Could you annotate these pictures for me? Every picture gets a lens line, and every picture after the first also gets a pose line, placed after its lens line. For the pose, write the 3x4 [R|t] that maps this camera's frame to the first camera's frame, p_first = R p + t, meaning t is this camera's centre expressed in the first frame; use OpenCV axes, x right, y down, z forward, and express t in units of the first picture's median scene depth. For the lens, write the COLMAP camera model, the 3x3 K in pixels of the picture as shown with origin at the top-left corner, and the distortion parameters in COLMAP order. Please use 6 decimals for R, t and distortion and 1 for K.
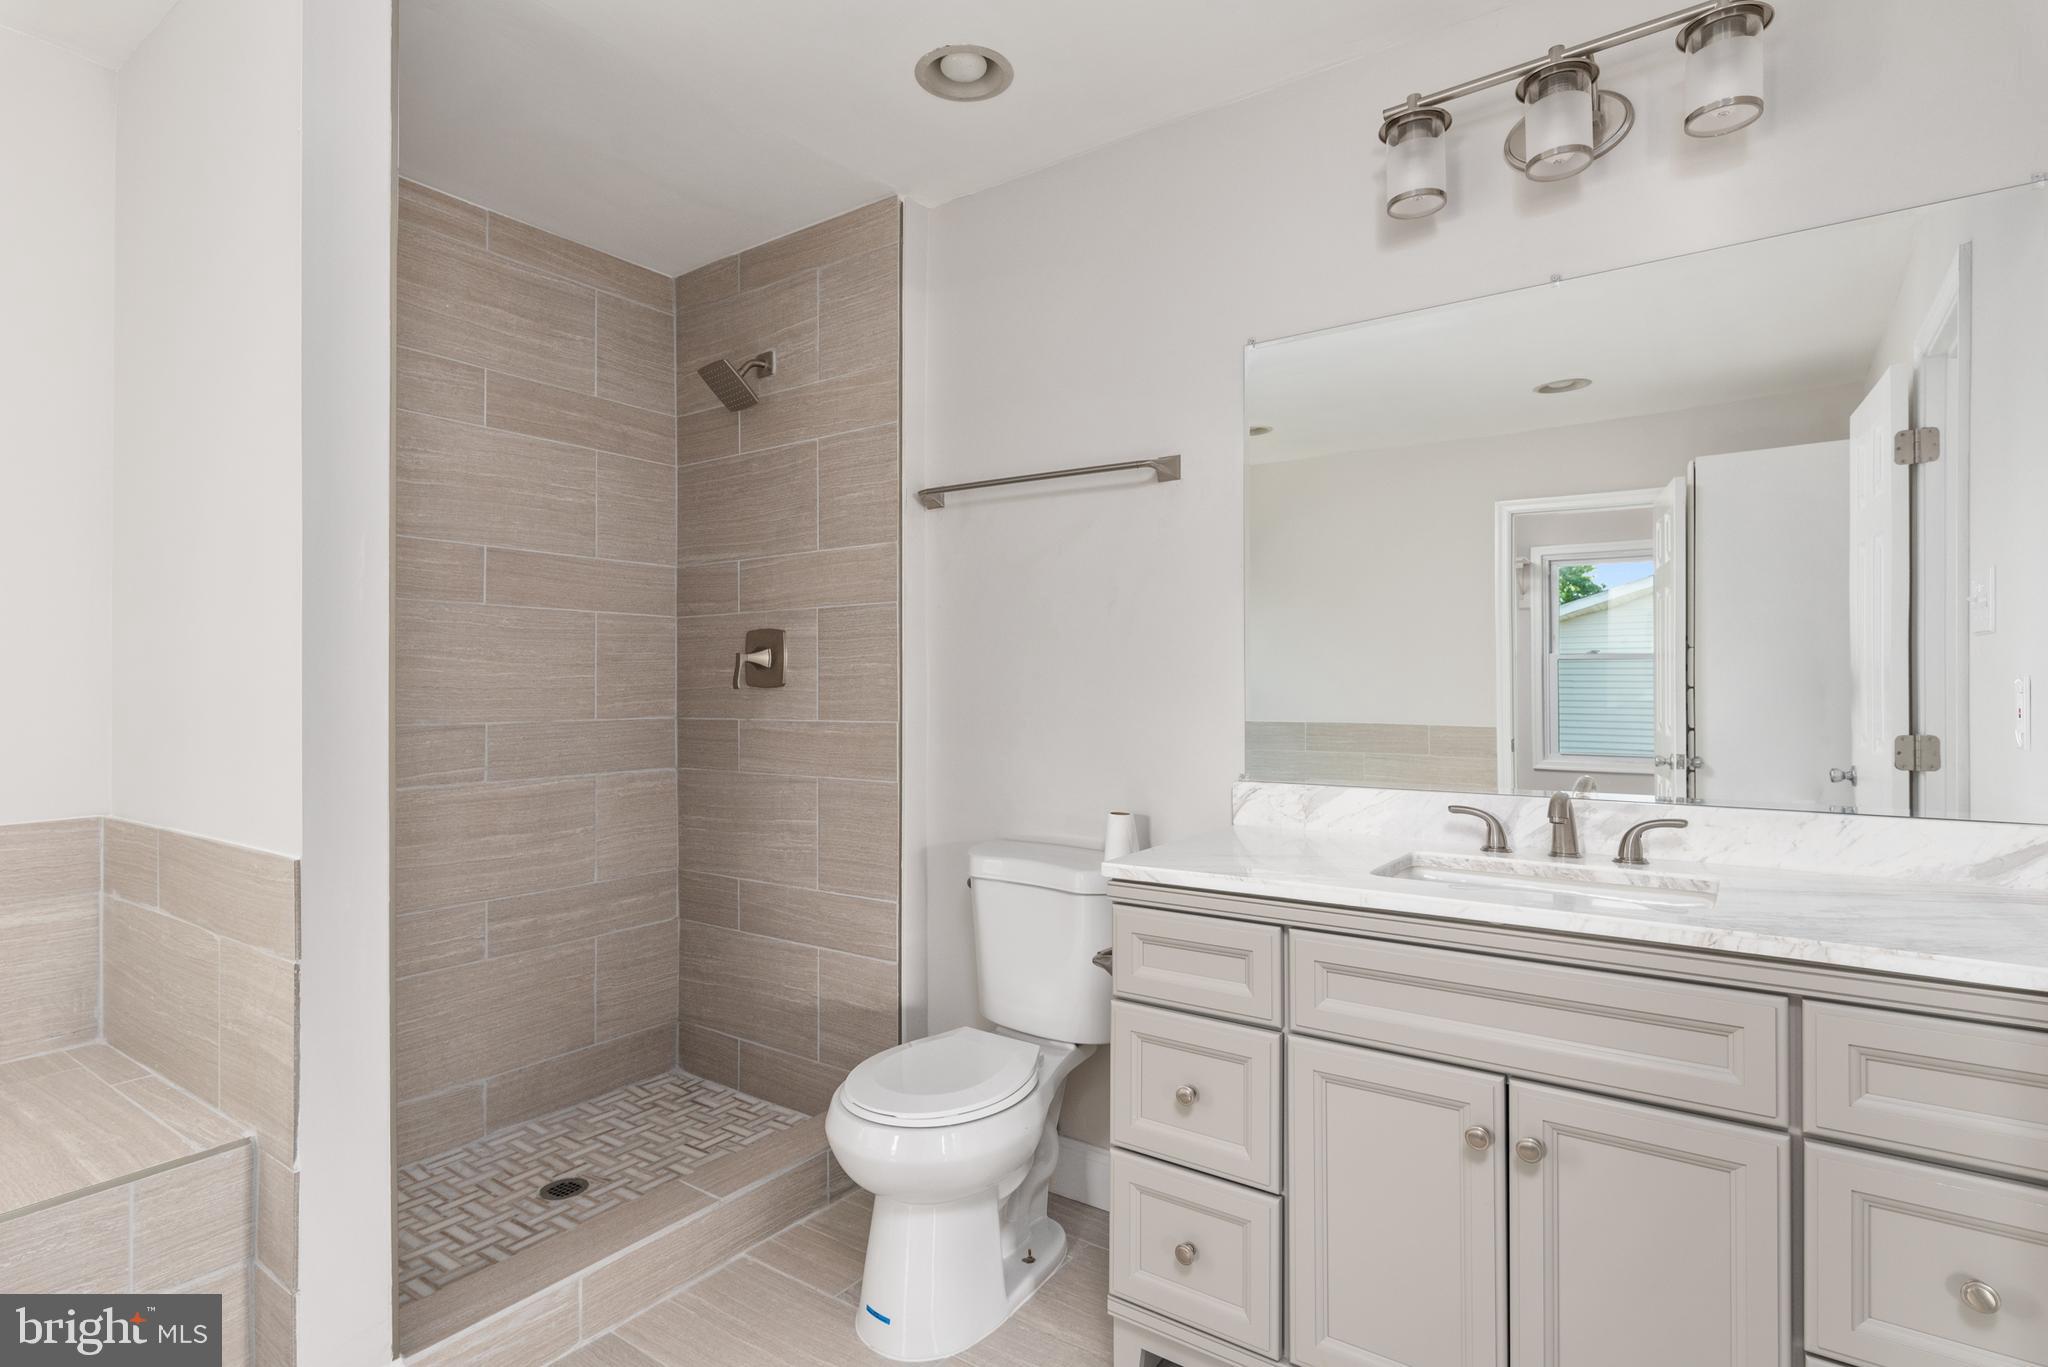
lens RADIAL K [[1021.8, 0, 1023.7], [0, 1021.8, 683.7], [0, 0, 1]] dist [0.001365, -0.000391]
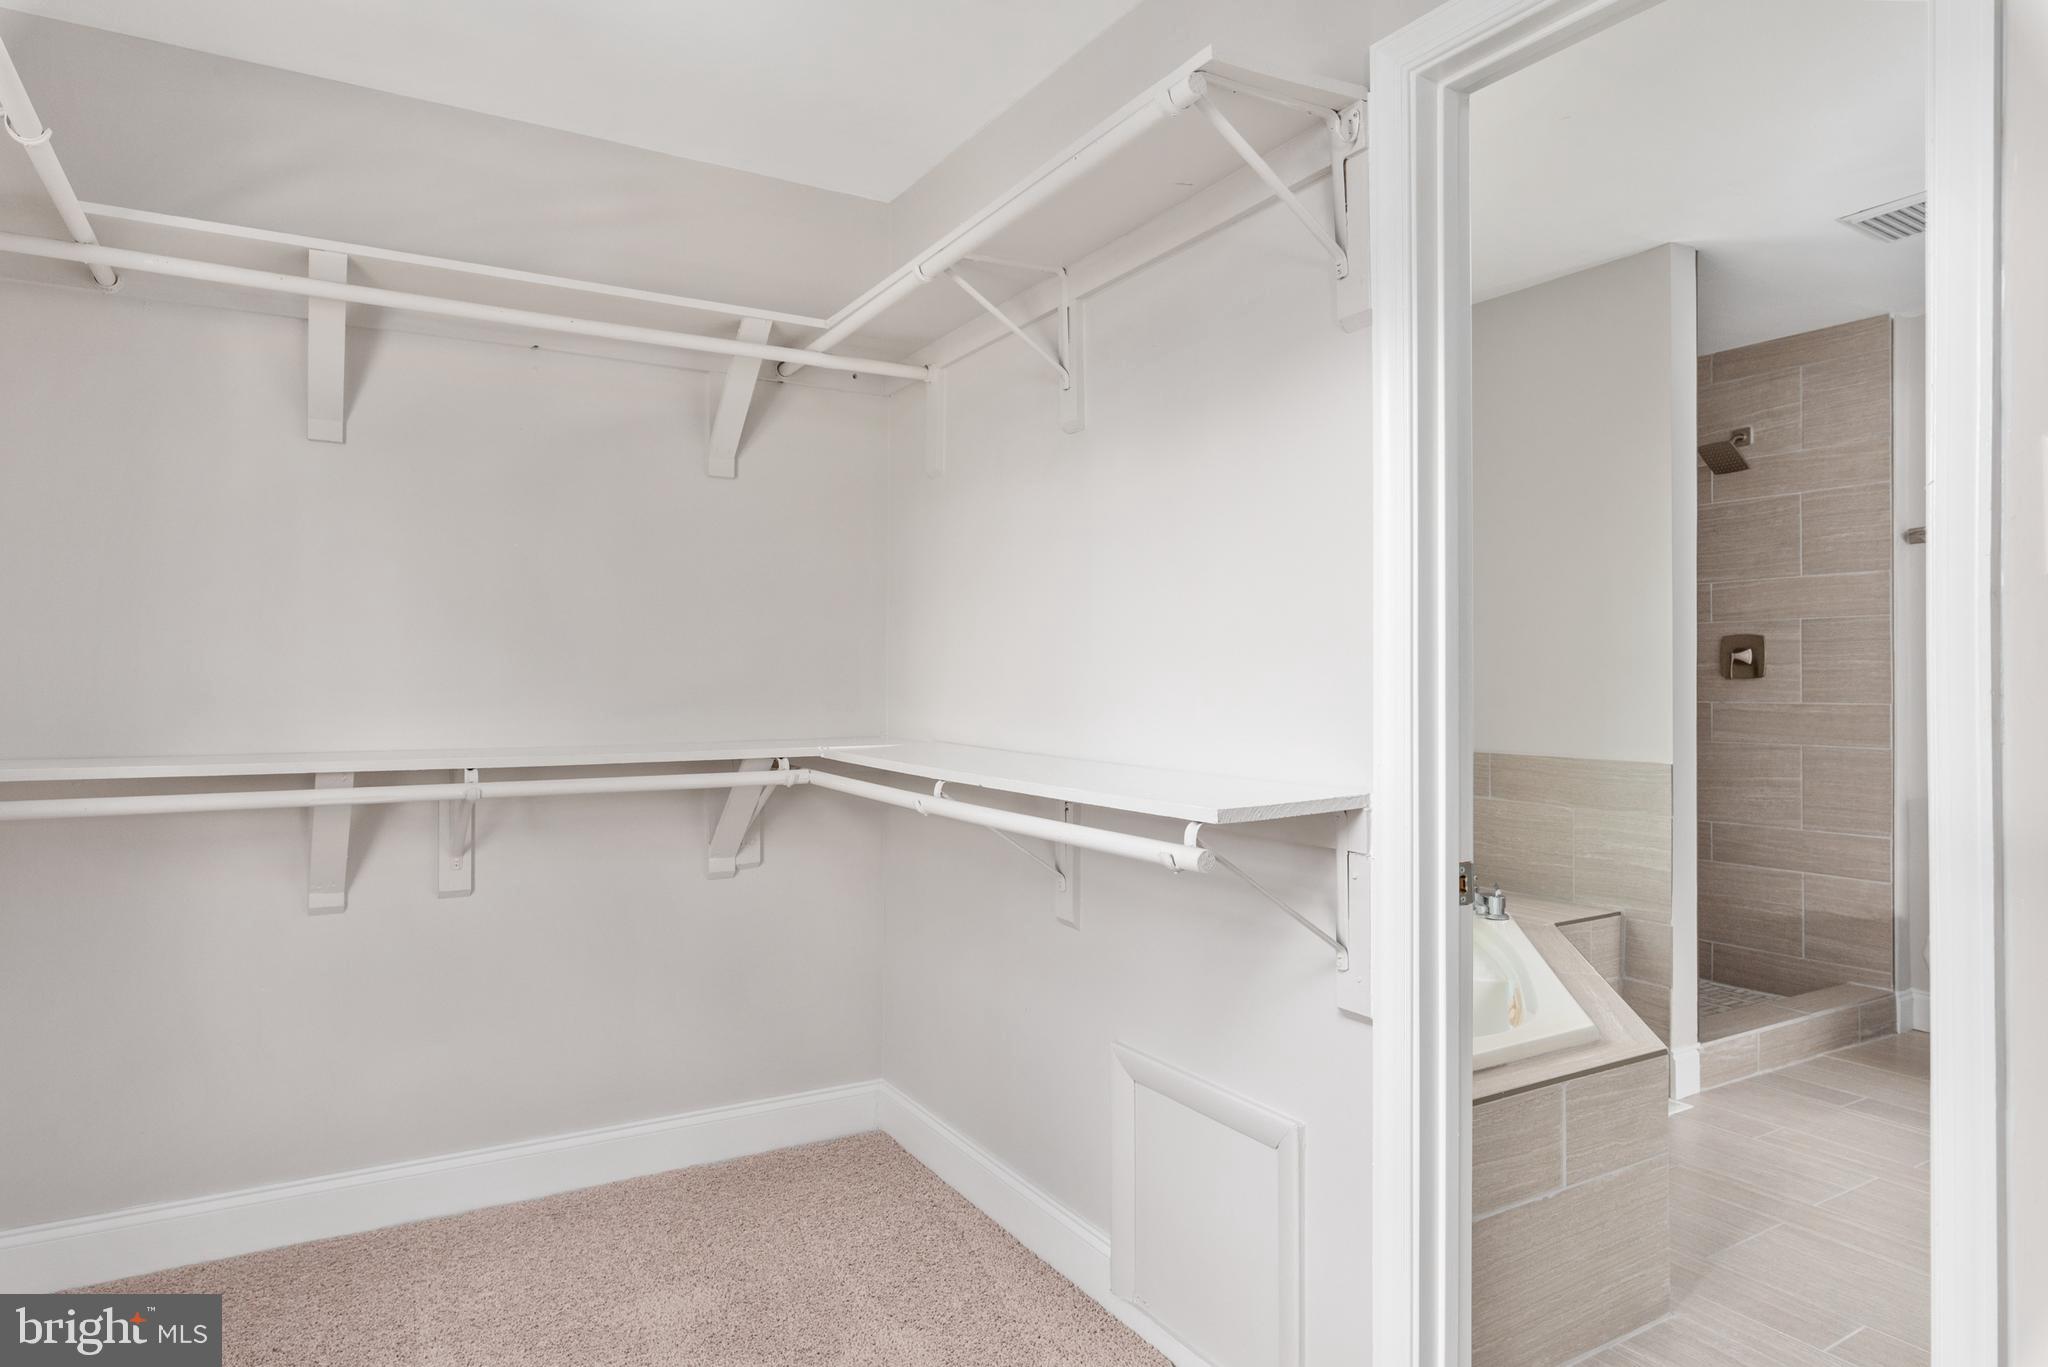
lens RADIAL K [[1190.1, 0, 1020.0], [0, 1190.1, 666.8], [0, 0, 1]] dist [-0.016301, -0.001849]
pose [[0.907427, -0.000706, -0.420208, -0.479396], [-0.002634, 0.999969, -0.007369, 0.002700], [0.420200, 0.007794, 0.907398, -0.832877]]
